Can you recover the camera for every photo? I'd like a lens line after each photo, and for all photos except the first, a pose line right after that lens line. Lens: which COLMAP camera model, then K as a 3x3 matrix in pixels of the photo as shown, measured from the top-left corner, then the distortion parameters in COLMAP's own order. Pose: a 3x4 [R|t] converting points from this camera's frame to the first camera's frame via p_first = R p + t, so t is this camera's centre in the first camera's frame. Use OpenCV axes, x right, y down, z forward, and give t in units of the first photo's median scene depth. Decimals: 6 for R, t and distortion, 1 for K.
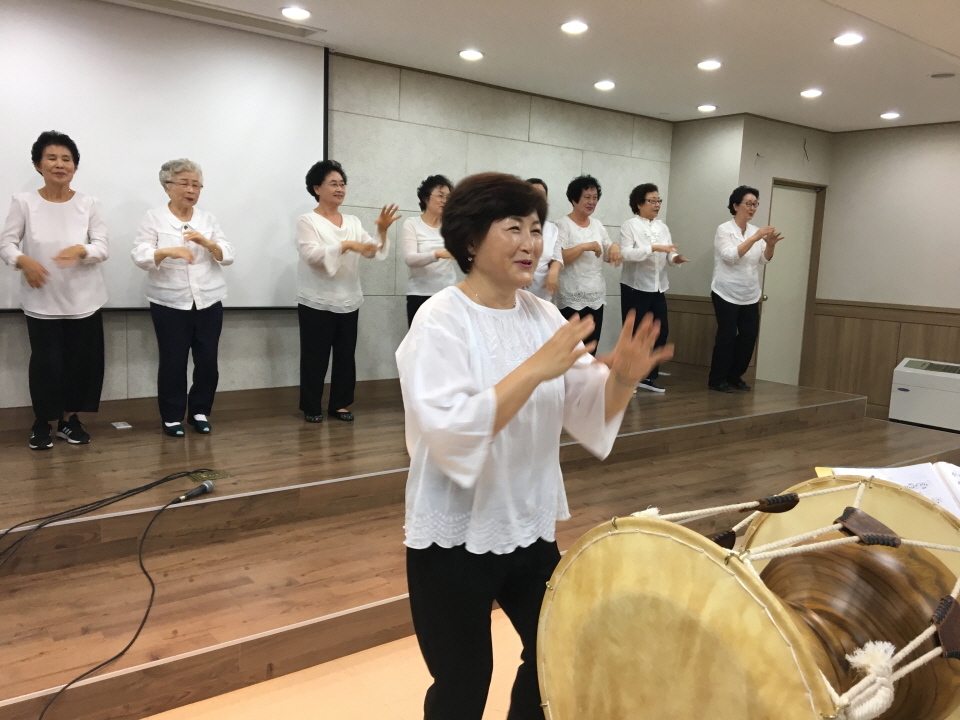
lens RADIAL K [[809.8, 0, 480.0], [0, 809.8, 360.0], [0, 0, 1]] dist [0.067131, -0.095504]
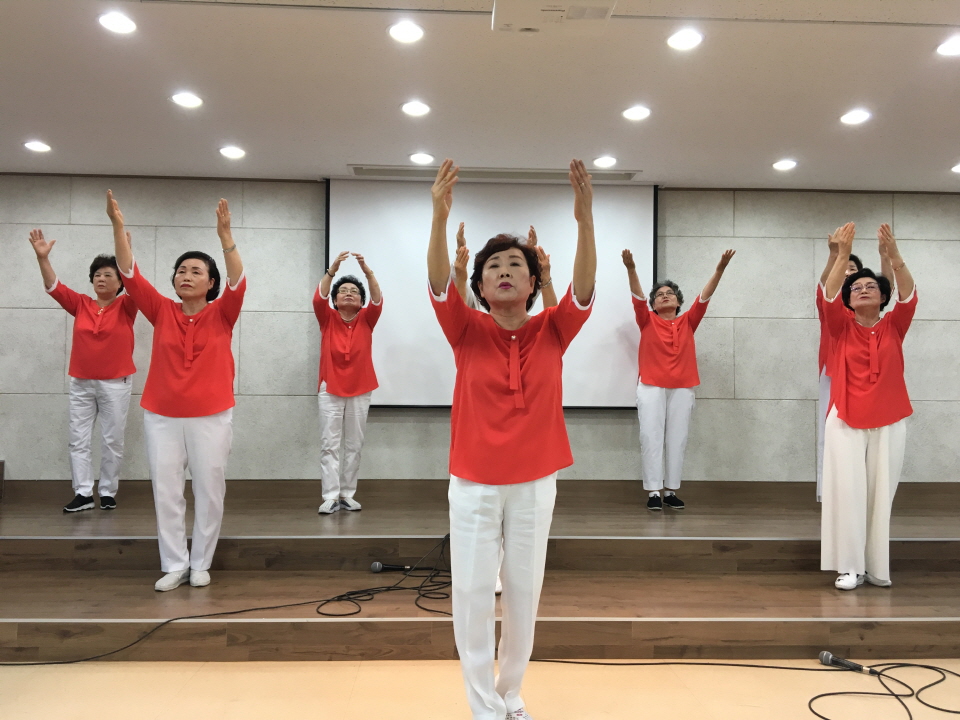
lens RADIAL K [[809.8, 0, 480.0], [0, 809.8, 360.0], [0, 0, 1]] dist [0.067131, -0.095504]
pose [[0.811982, -0.062920, -0.580281, 0.387396], [-0.051313, 0.982629, -0.178348, 0.119754], [0.581422, 0.174591, 0.794648, -0.035566]]
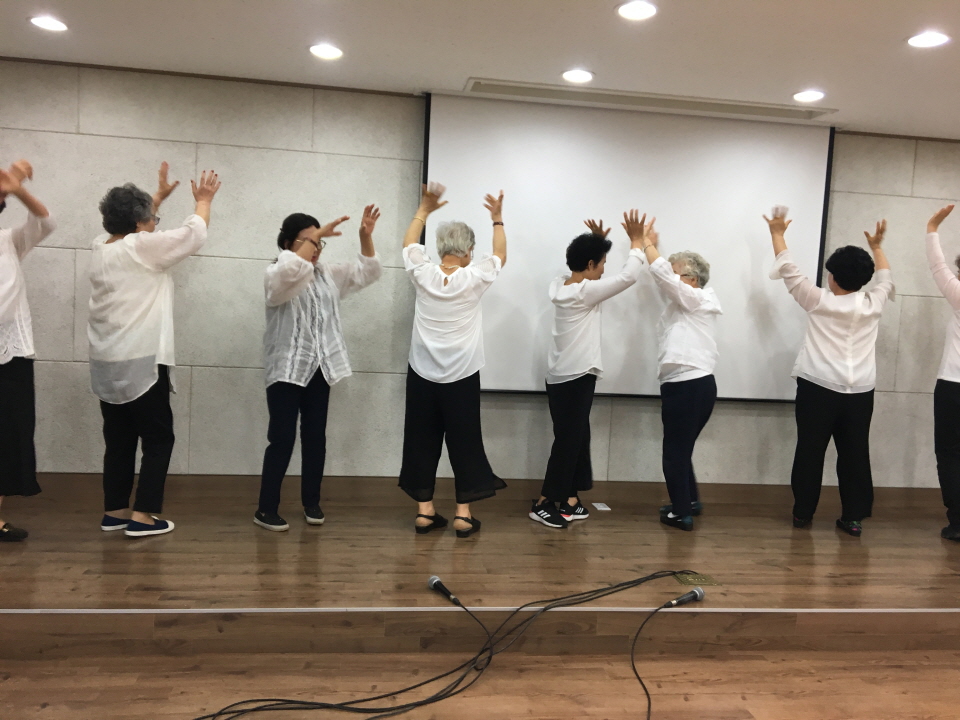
lens RADIAL K [[809.8, 0, 480.0], [0, 809.8, 360.0], [0, 0, 1]] dist [0.067131, -0.095504]
pose [[0.864165, 0.033604, -0.502085, -0.083027], [-0.080243, 0.994203, -0.071570, -0.025892], [0.496769, 0.102137, 0.861852, 0.028144]]
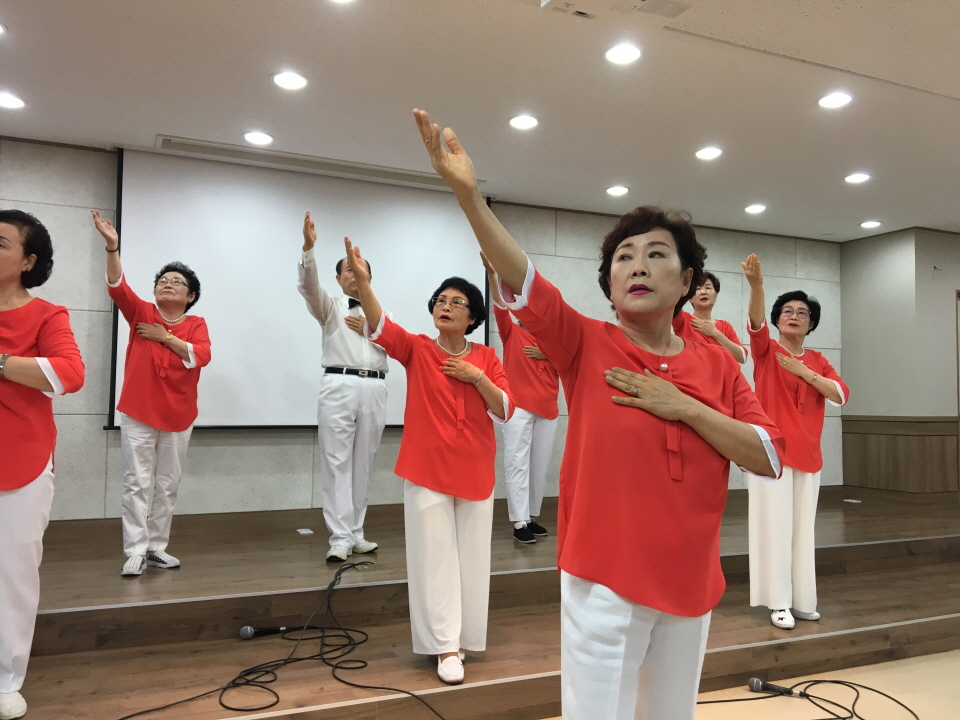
lens RADIAL K [[809.2, 0, 480.0], [0, 809.2, 360.0], [0, 0, 1]] dist [0.097708, -0.171476]
pose [[0.971685, -0.043771, -0.232190, 0.077207], [-0.001363, 0.981636, -0.190756, 0.080395], [0.236275, 0.185672, 0.953782, -0.054227]]
